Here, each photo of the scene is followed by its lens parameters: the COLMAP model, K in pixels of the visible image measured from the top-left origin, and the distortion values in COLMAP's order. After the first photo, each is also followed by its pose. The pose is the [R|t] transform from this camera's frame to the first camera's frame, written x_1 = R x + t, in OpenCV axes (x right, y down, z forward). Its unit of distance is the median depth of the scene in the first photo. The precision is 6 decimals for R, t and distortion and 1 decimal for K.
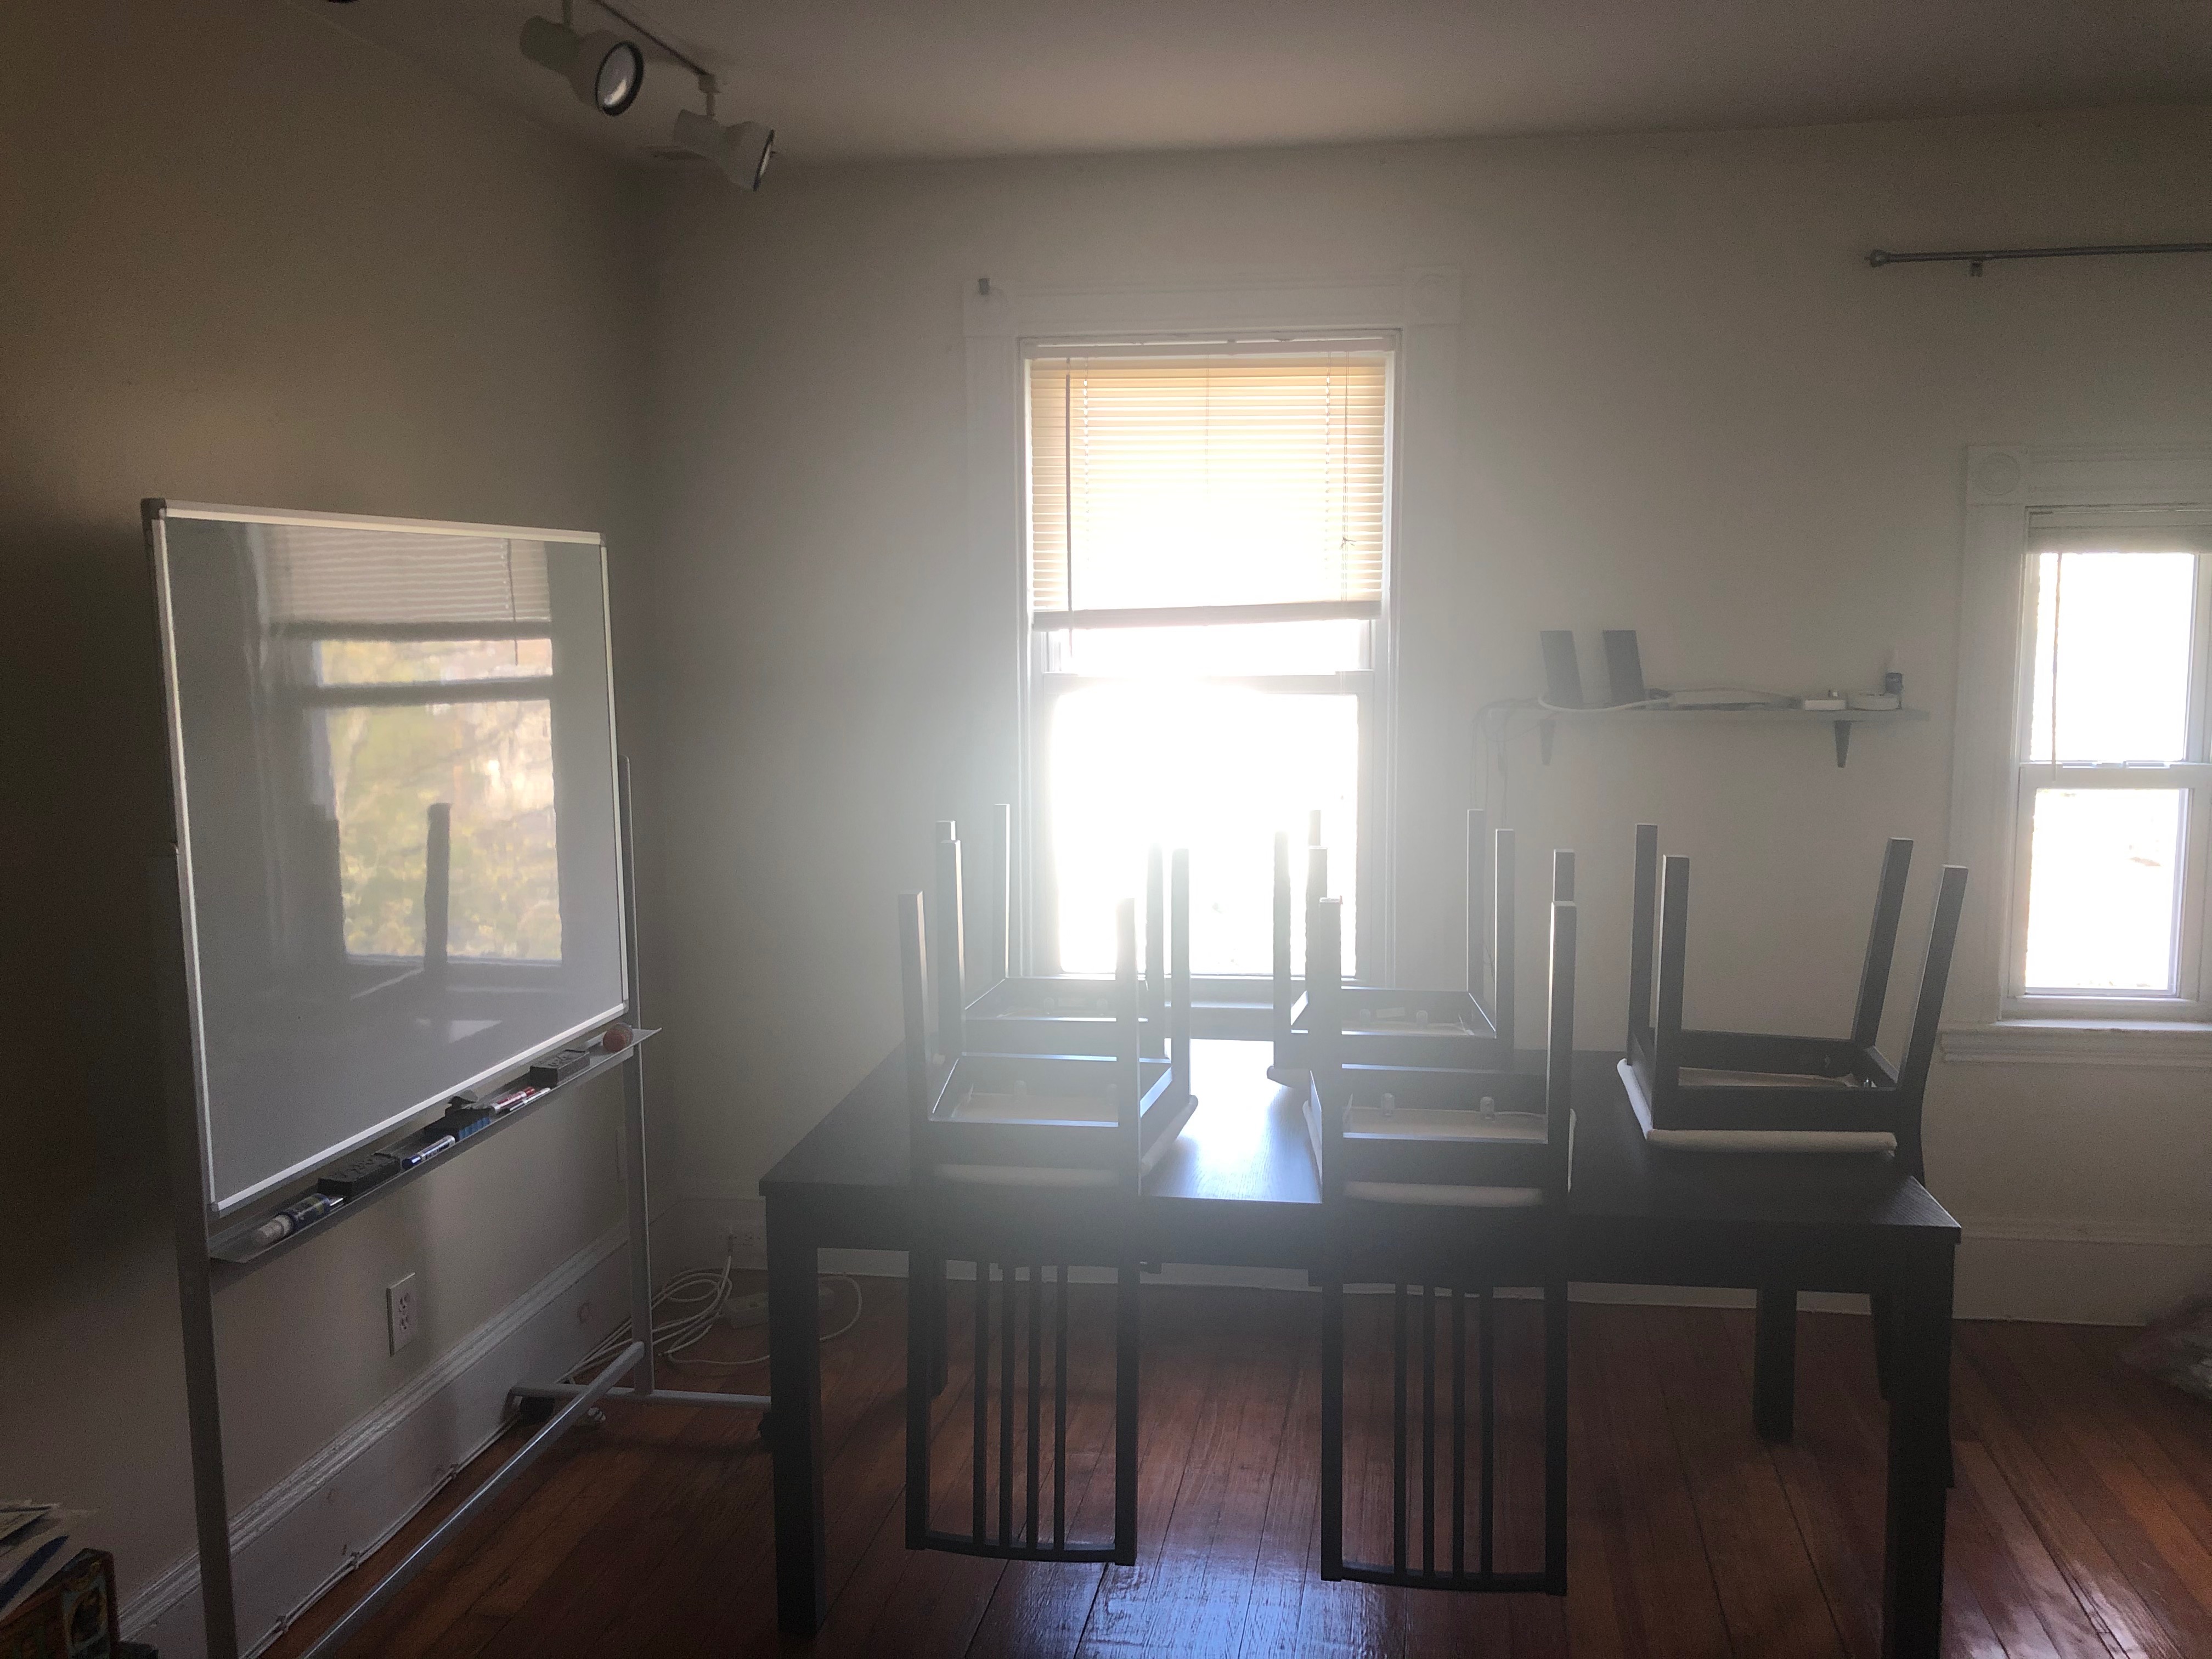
lens RADIAL K [[1781.8, 0, 1106.0], [0, 1781.8, 829.5], [0, 0, 1]] dist [-0.003040, 0.002801]
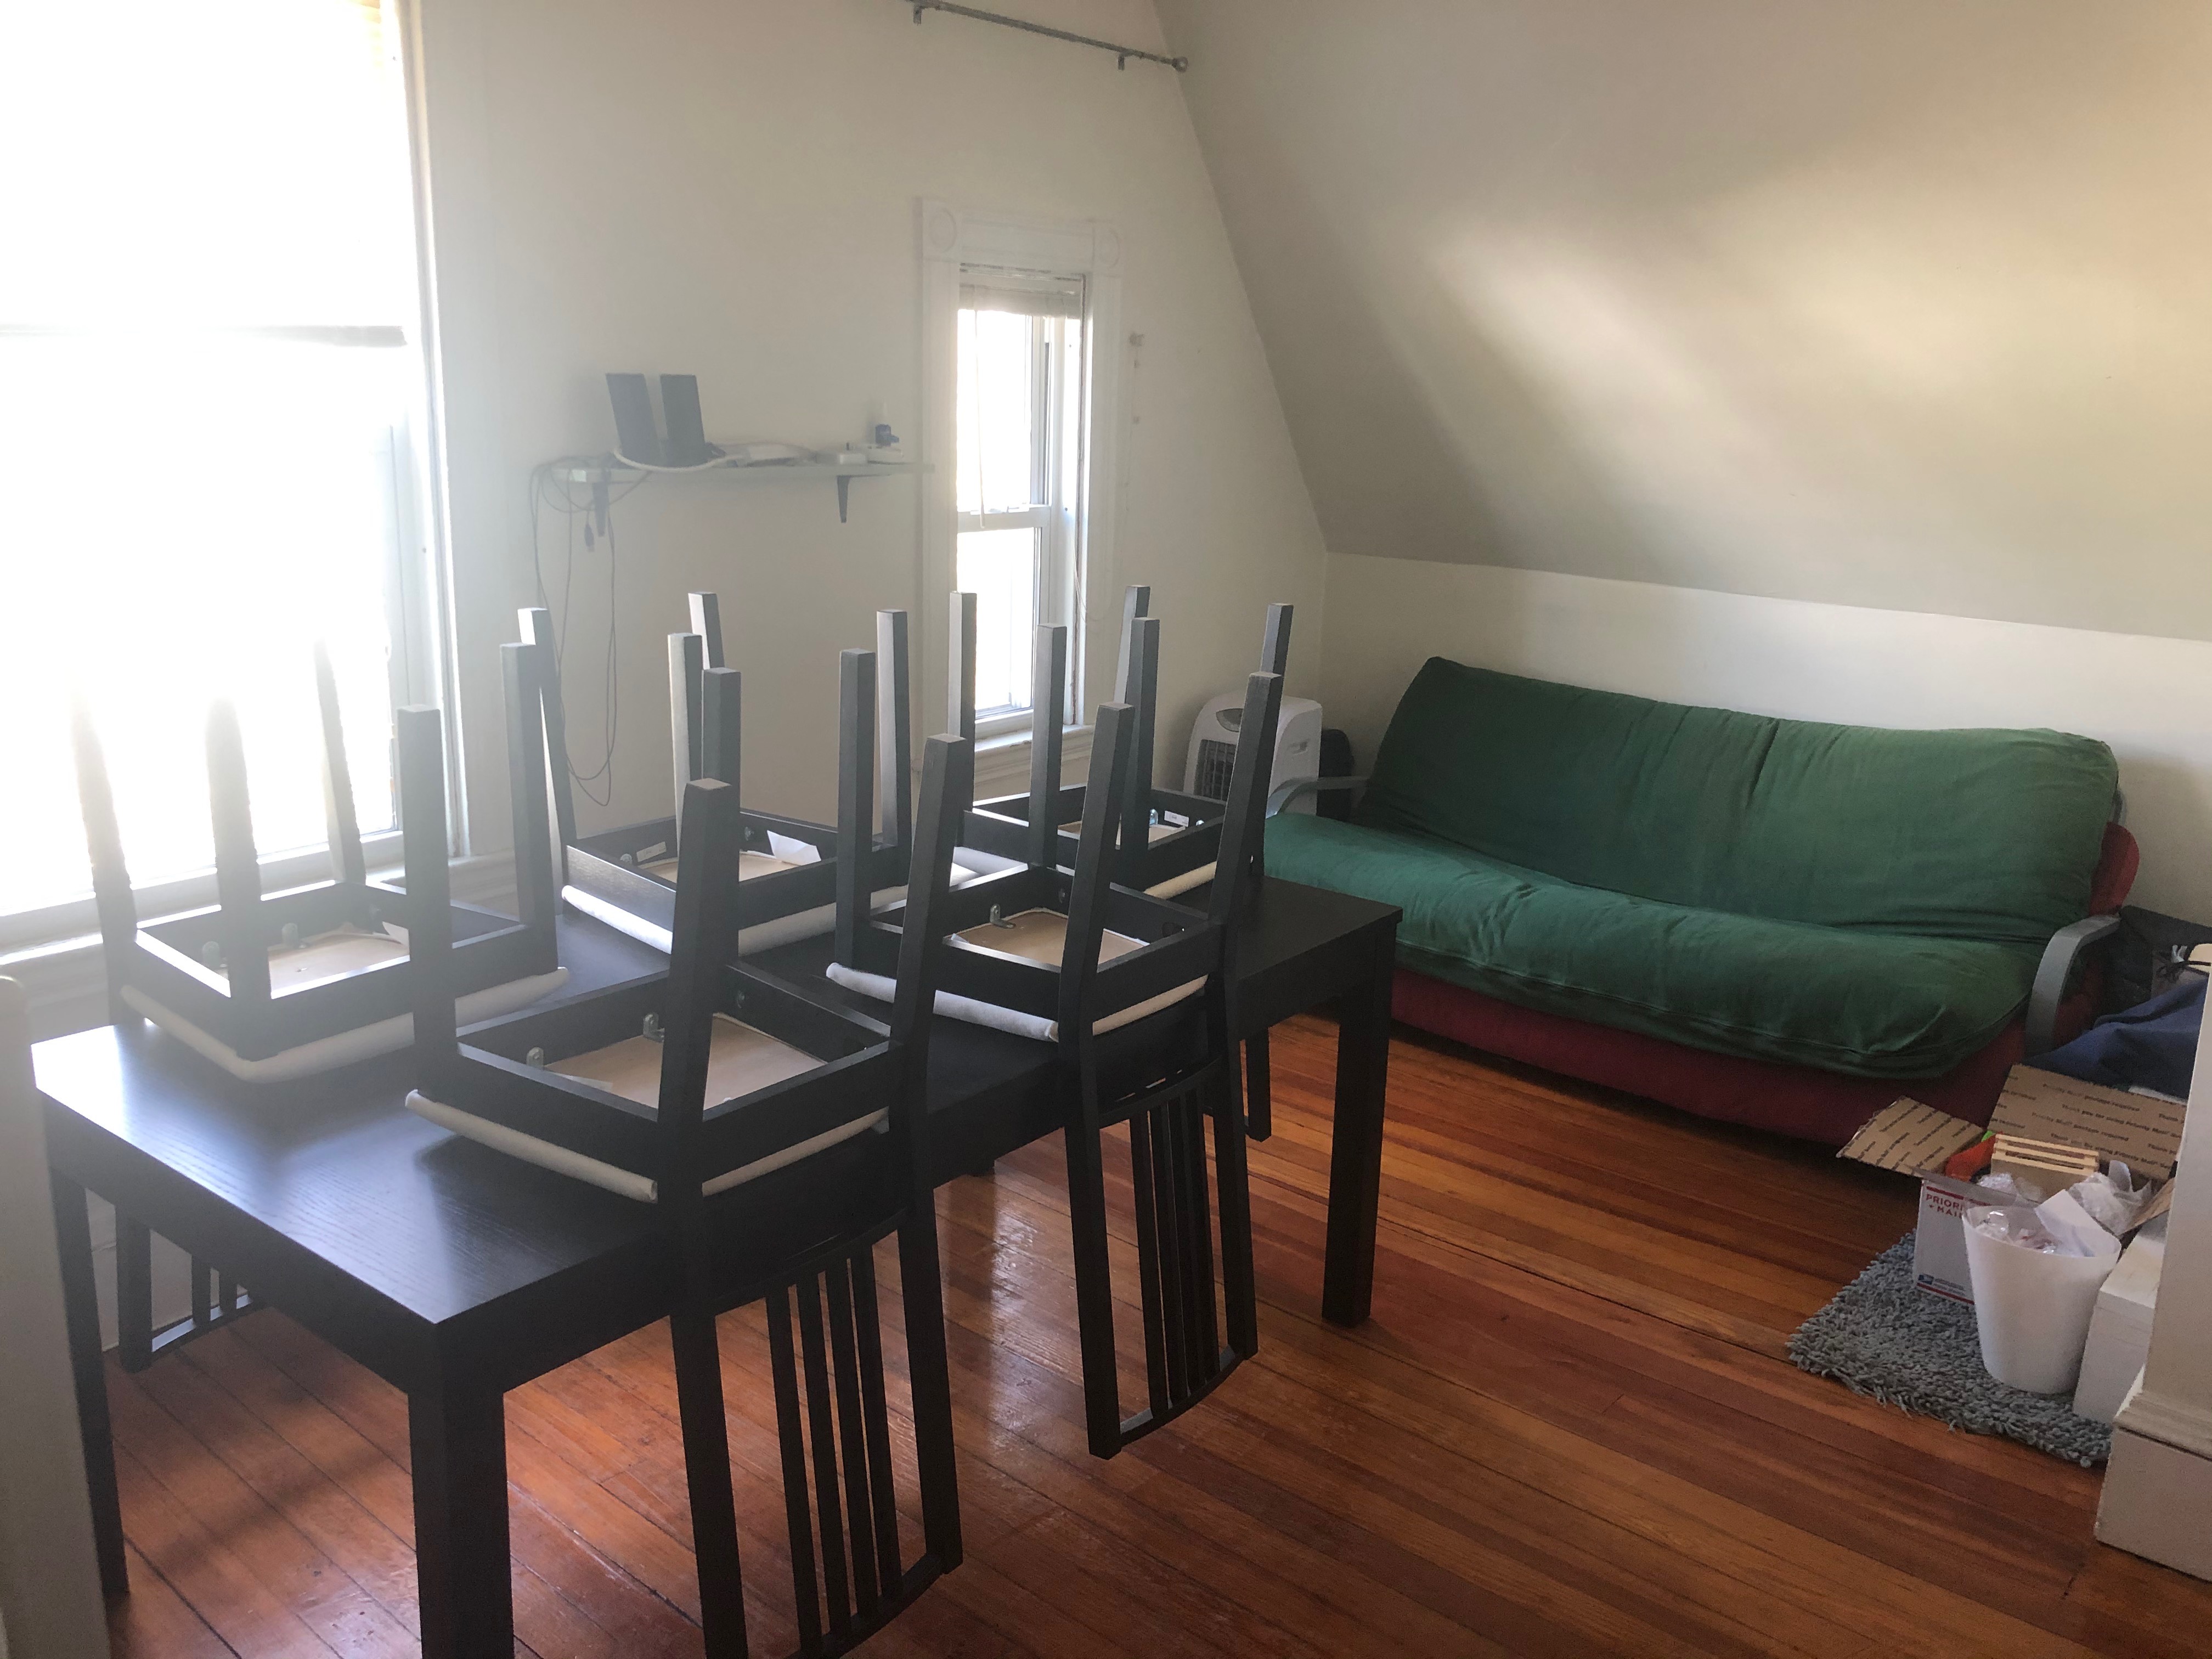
lens RADIAL K [[1781.8, 0, 1106.0], [0, 1781.8, 829.5], [0, 0, 1]] dist [-0.003040, 0.002801]
pose [[0.499306, -0.193760, 0.844482, -0.383917], [0.085802, 0.980940, 0.174339, -0.028455], [-0.862167, -0.014590, 0.506414, 0.380317]]
